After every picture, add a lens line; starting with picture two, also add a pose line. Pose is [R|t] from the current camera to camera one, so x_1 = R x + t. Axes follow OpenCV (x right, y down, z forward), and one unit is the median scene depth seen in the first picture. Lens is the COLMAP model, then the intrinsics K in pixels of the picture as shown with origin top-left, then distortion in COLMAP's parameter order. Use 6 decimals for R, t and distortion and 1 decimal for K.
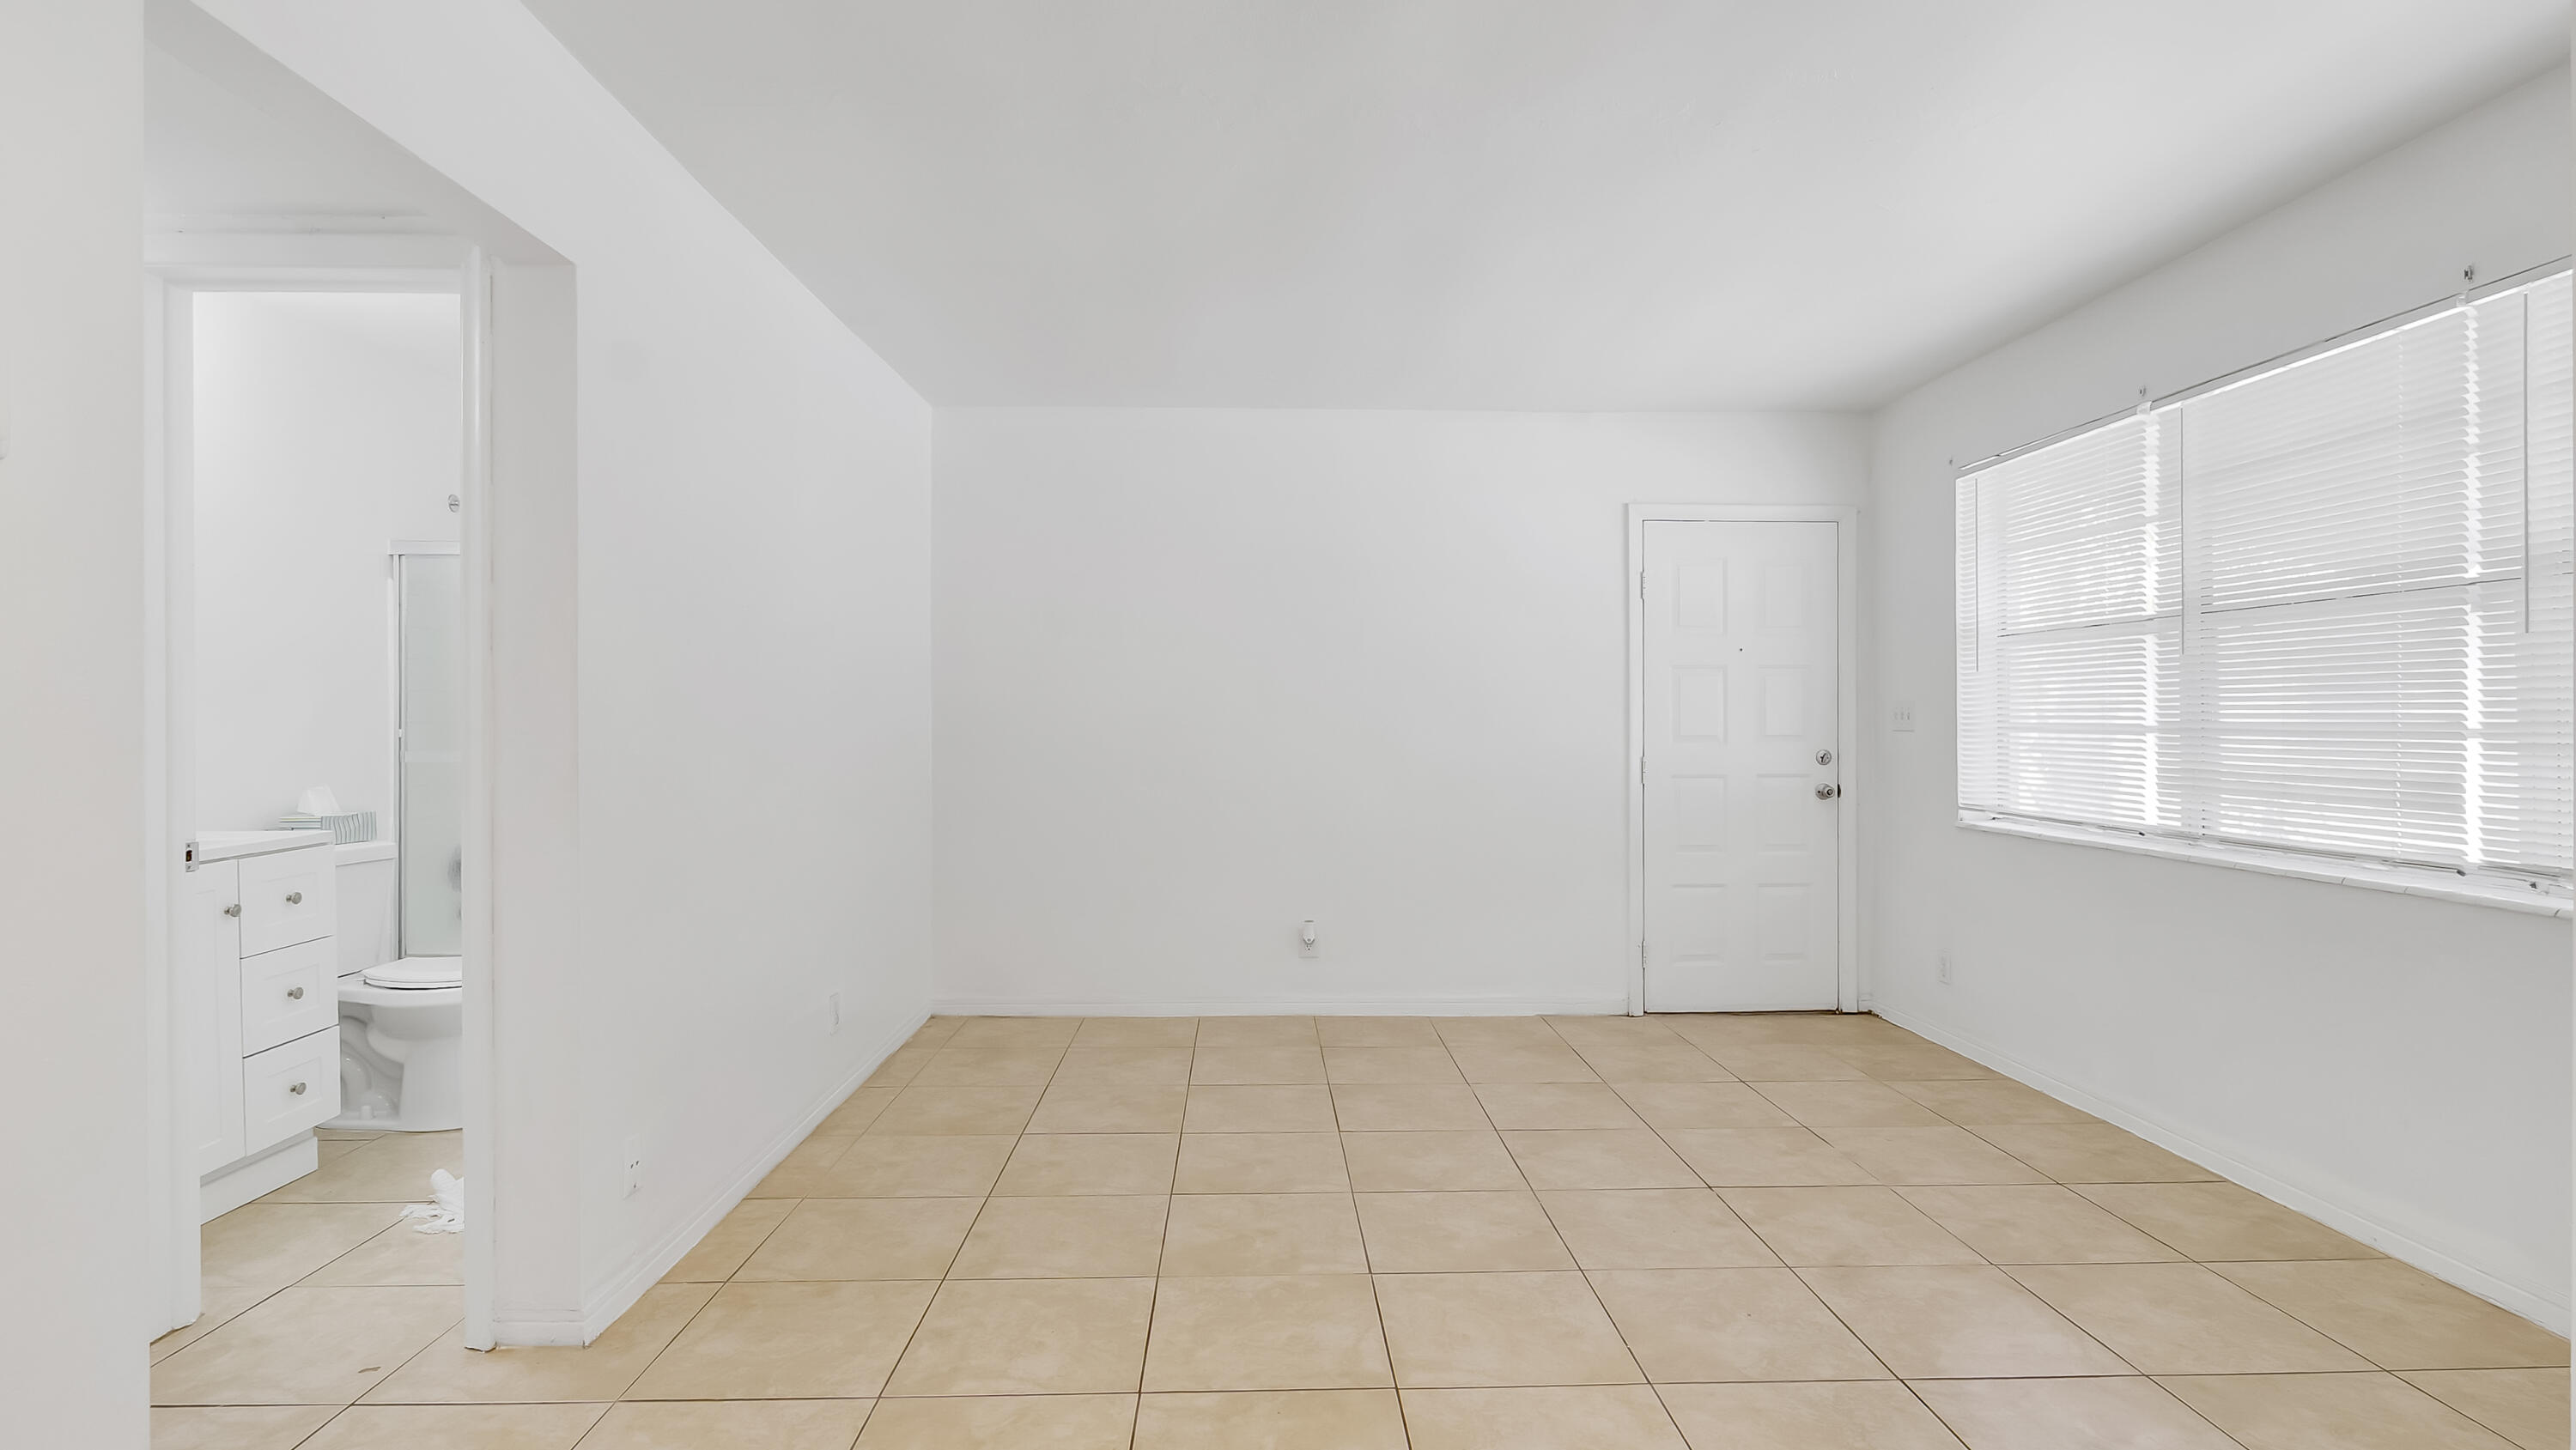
lens RADIAL K [[1228.2, 0, 1277.7], [0, 1228.2, 718.8], [0, 0, 1]] dist [-0.006677, 0.000712]
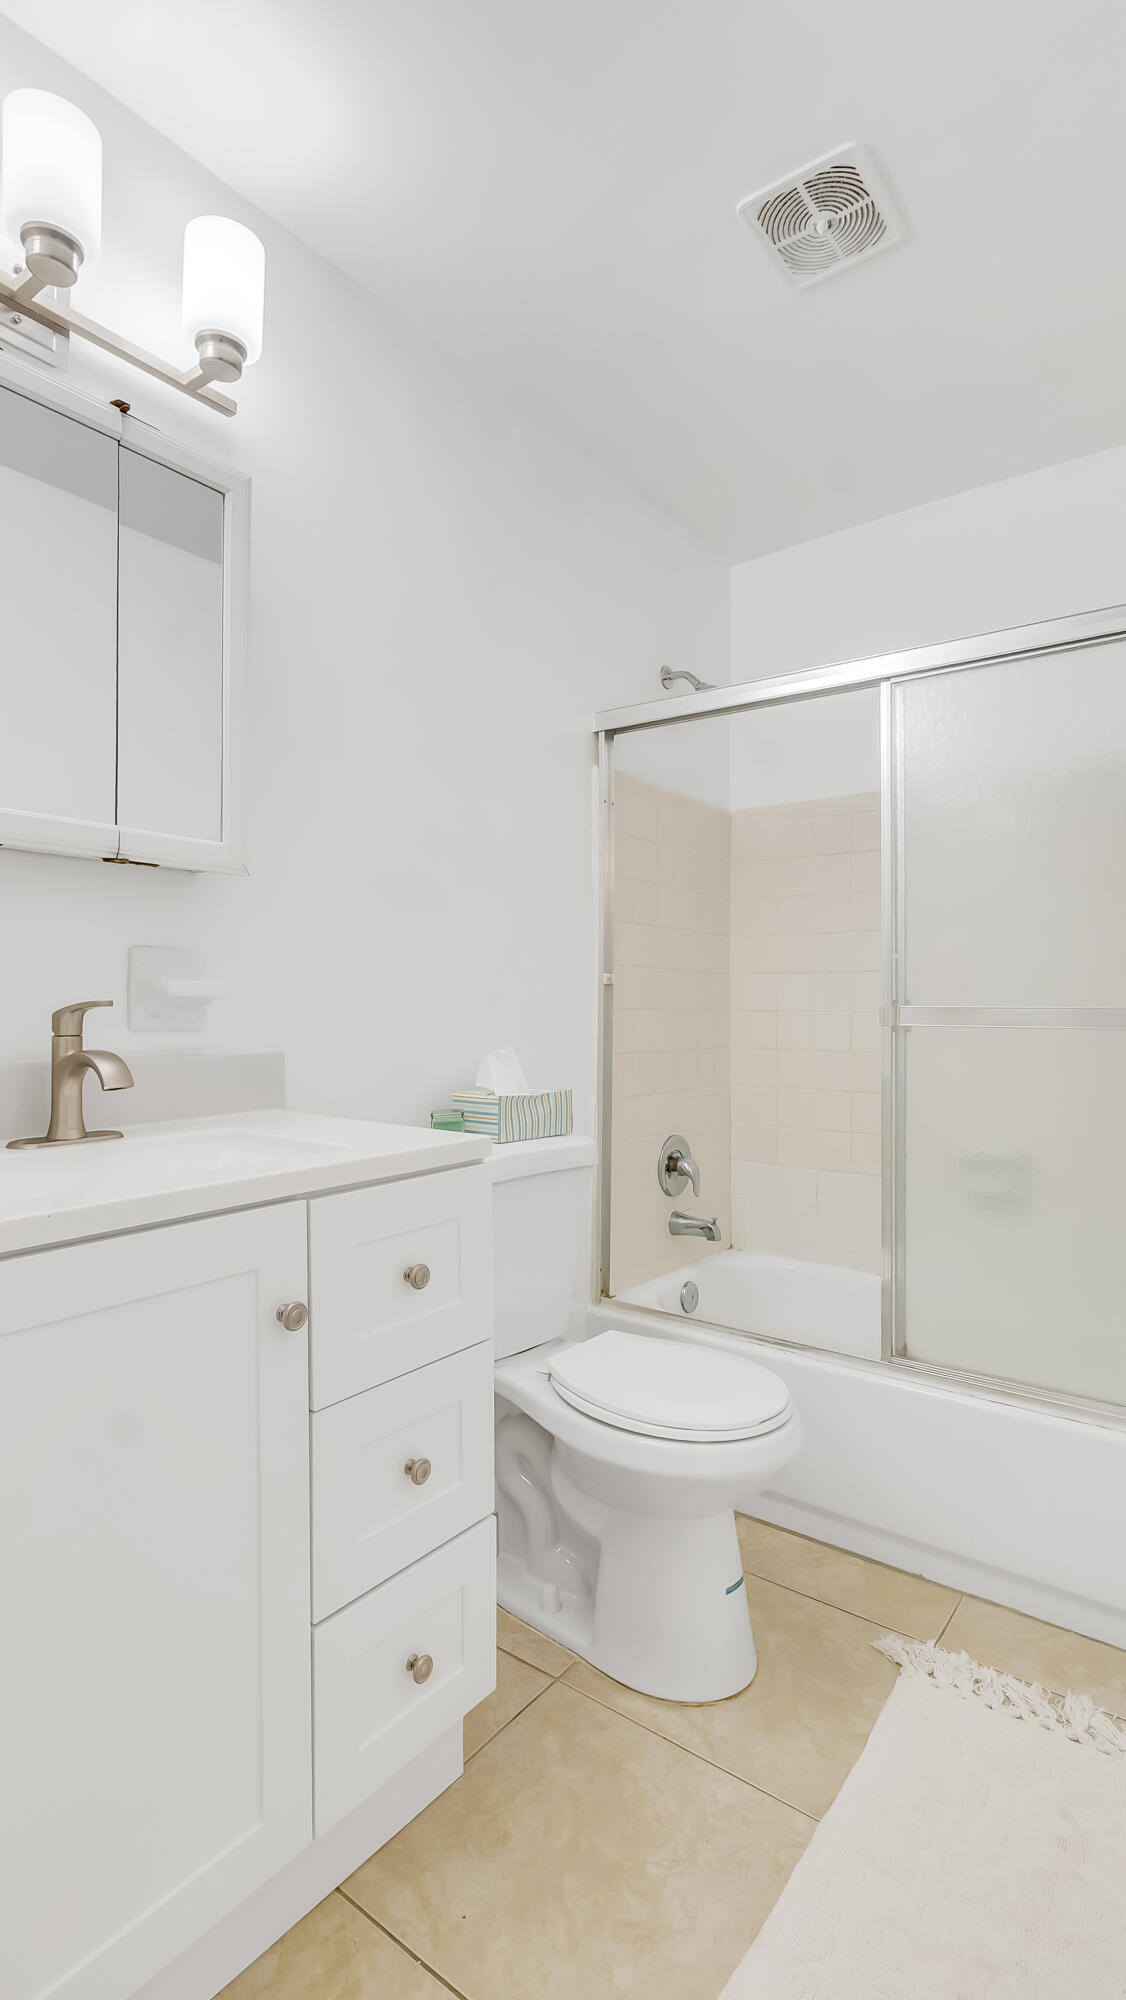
lens RADIAL K [[953.7, 0, 538.9], [0, 953.7, 1000.6], [0, 0, 1]] dist [-0.006677, 0.000712]
pose [[0.762746, -0.003831, -0.646687, -0.437054], [-0.006968, 0.999876, -0.014142, 0.035789], [0.646661, 0.015293, 0.762624, 0.622205]]
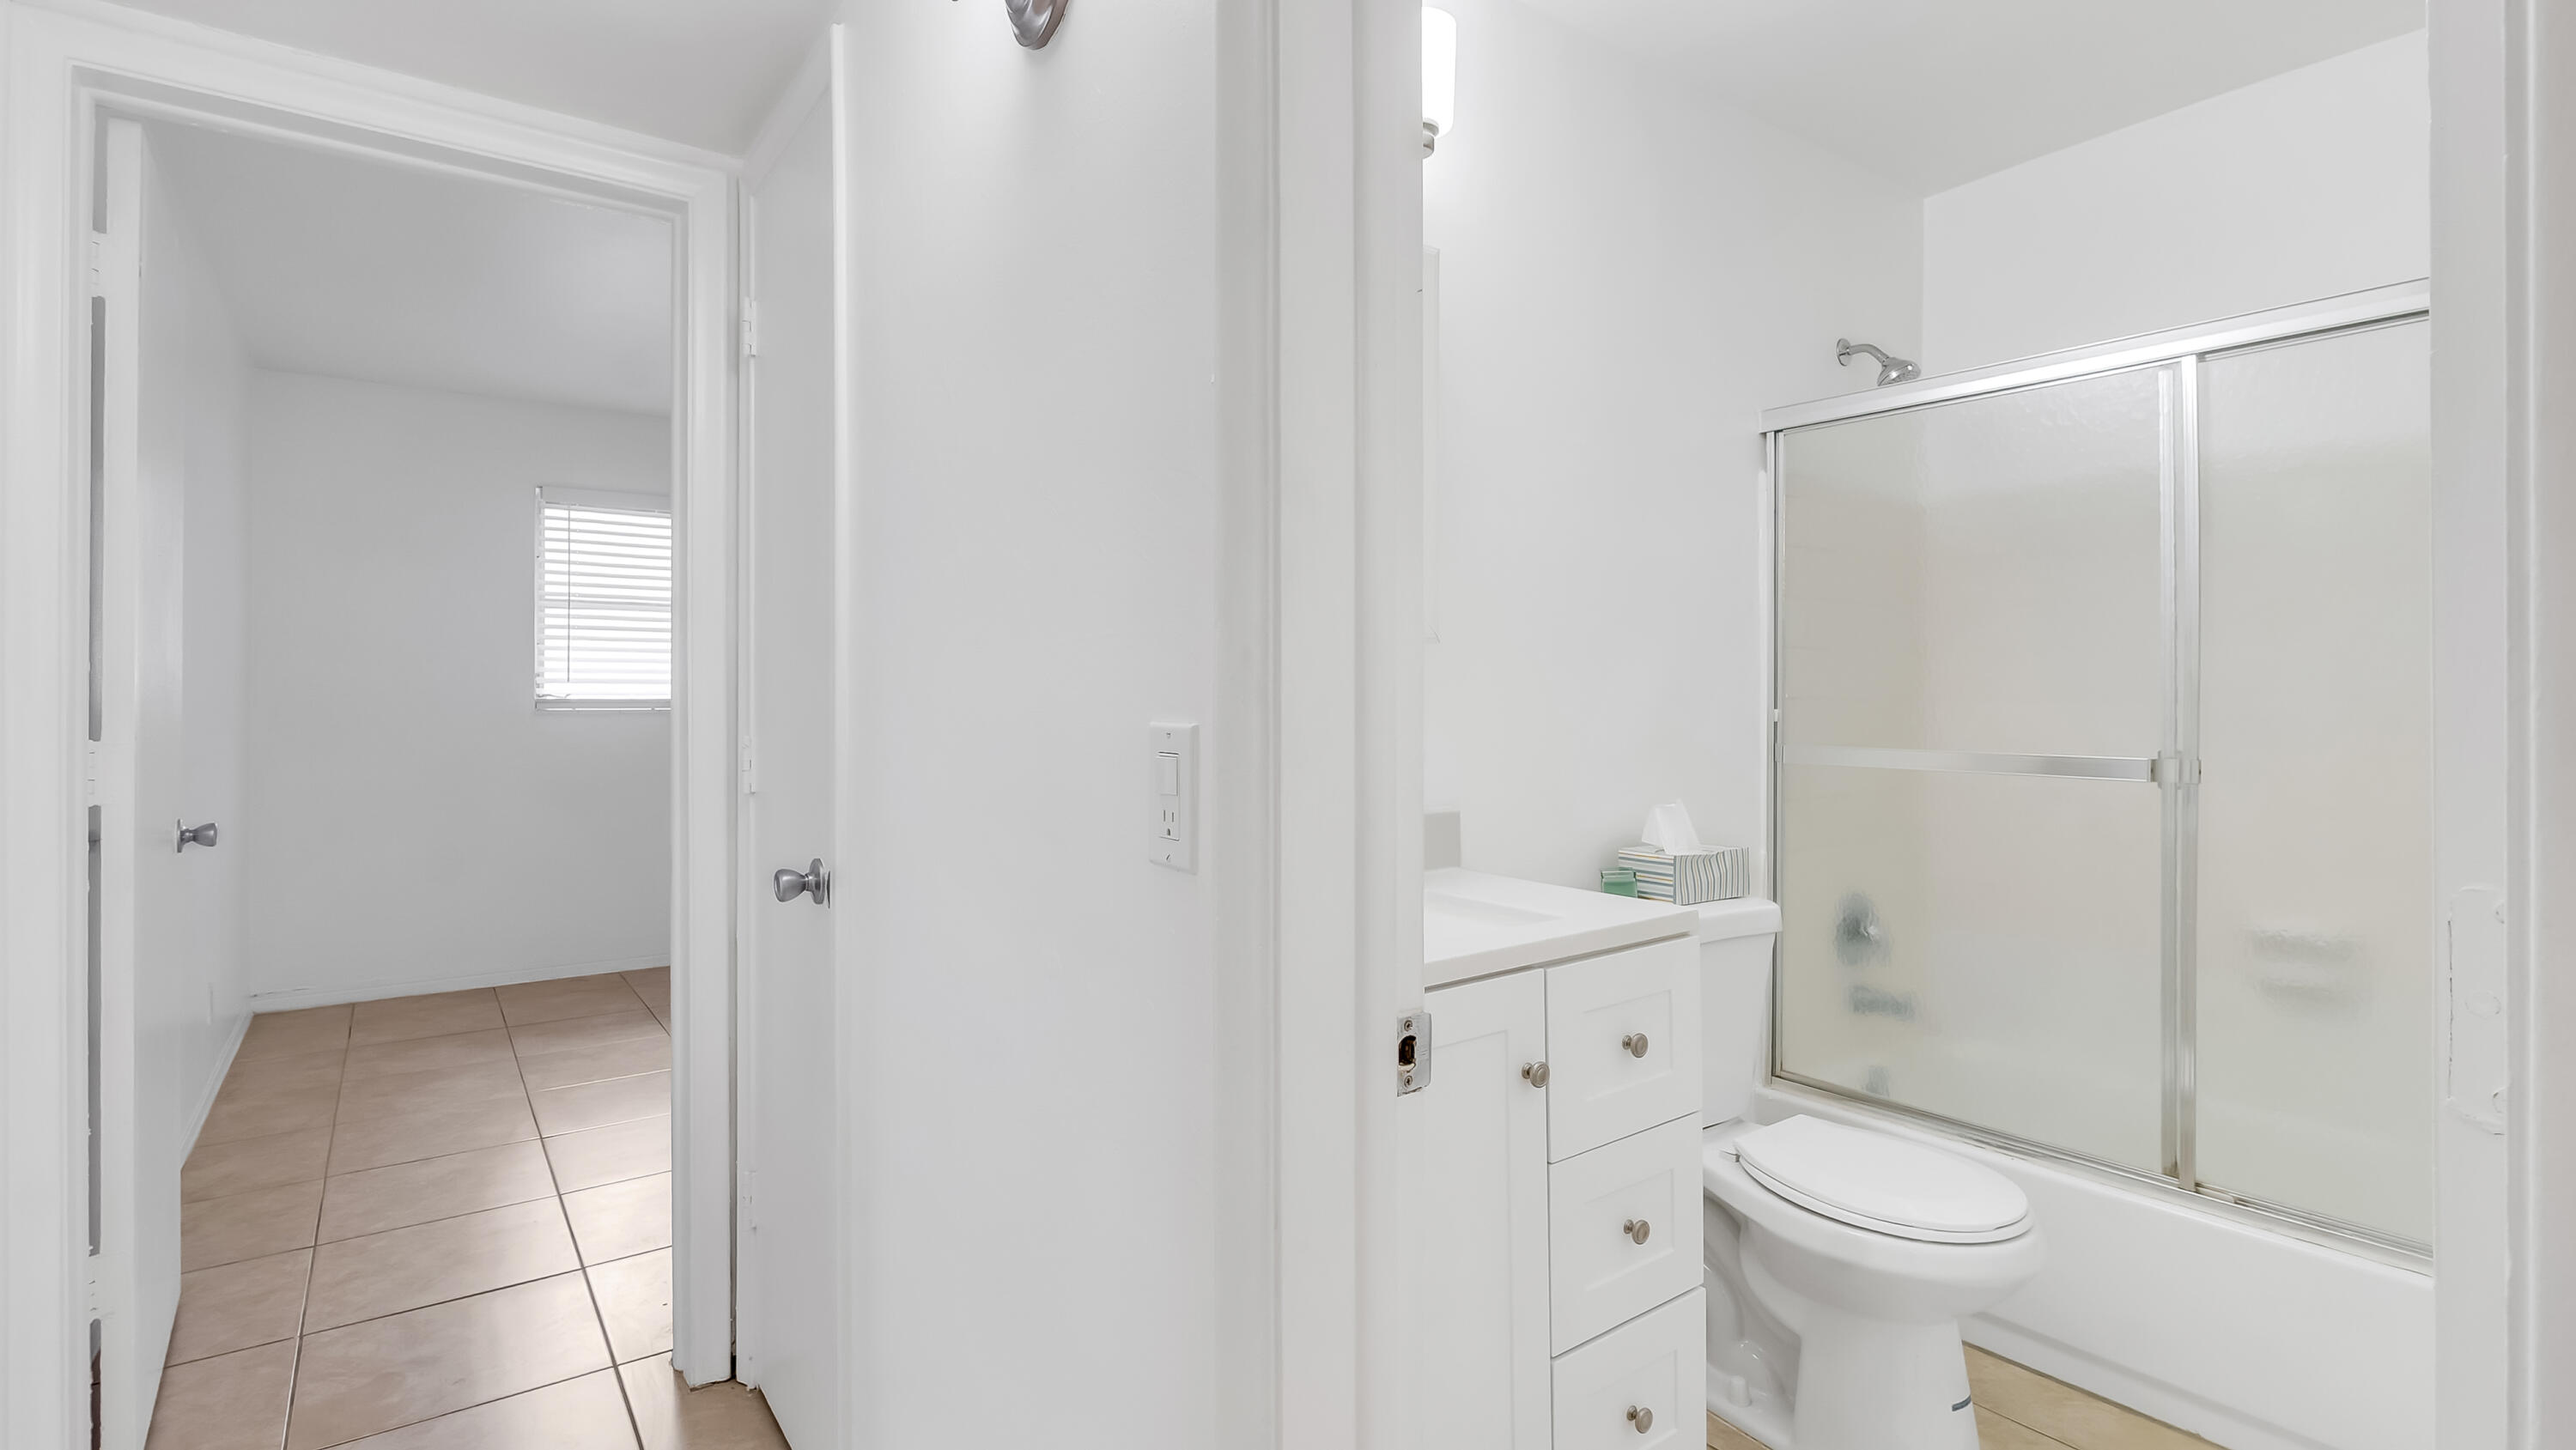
lens RADIAL K [[1228.2, 0, 1262.7], [0, 1228.2, 688.2], [0, 0, 1]] dist [-0.006677, 0.000712]
pose [[0.562006, -0.001853, -0.827131, -0.392625], [-0.002357, 0.999990, -0.003842, 0.000601], [0.827130, 0.004109, 0.561996, 0.489522]]
